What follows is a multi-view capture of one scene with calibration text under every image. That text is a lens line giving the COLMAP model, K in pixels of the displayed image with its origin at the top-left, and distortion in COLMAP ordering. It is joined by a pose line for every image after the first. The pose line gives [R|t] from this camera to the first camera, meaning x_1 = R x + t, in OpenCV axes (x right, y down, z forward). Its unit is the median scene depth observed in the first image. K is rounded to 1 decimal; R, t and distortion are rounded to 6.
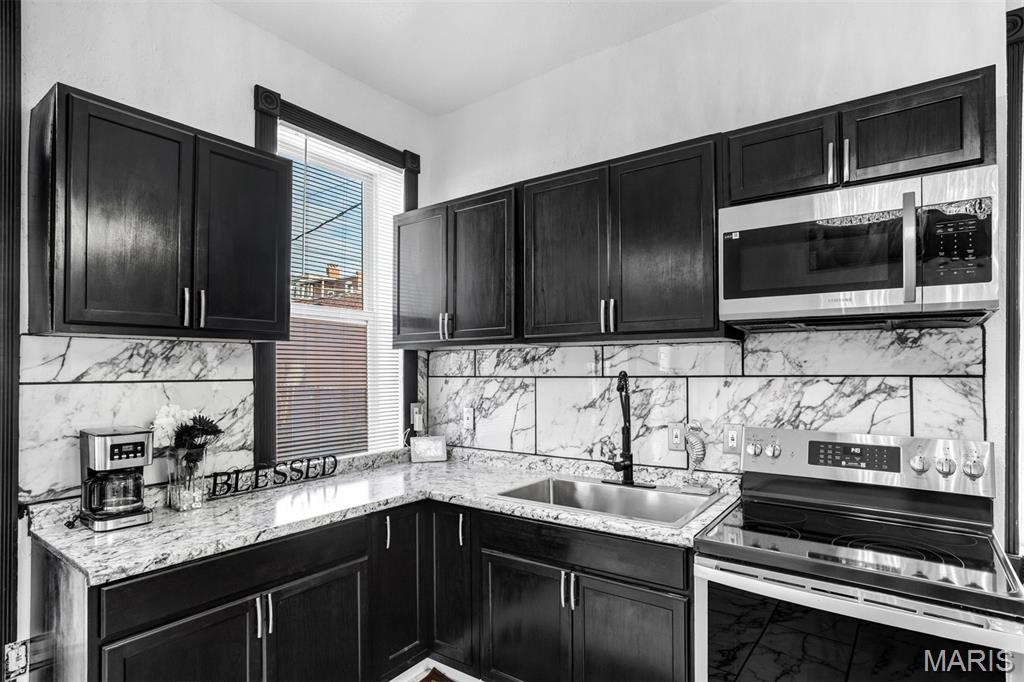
lens RADIAL K [[523.9, 0, 557.1], [0, 523.9, 369.1], [0, 0, 1]] dist [-0.048808, 0.021320]
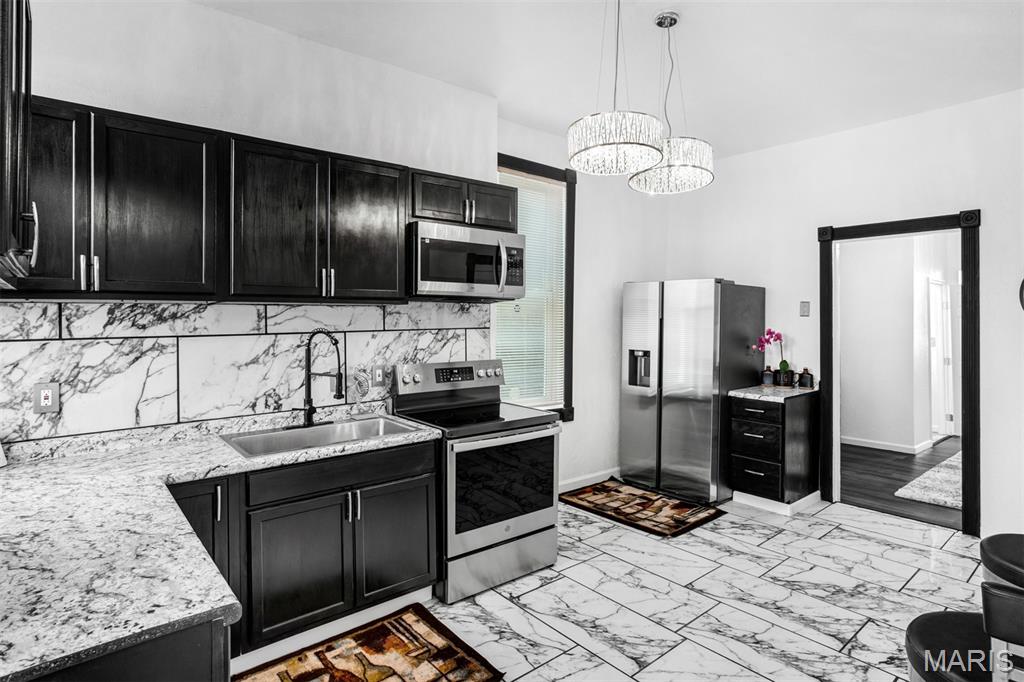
lens RADIAL K [[541.3, 0, 512.2], [0, 541.3, 322.9], [0, 0, 1]] dist [-0.031768, 0.026990]
pose [[0.285265, -0.002717, 0.958445, -0.833885], [0.007995, 0.999968, 0.000455, -0.004641], [-0.958415, 0.007533, 0.285278, 0.209021]]
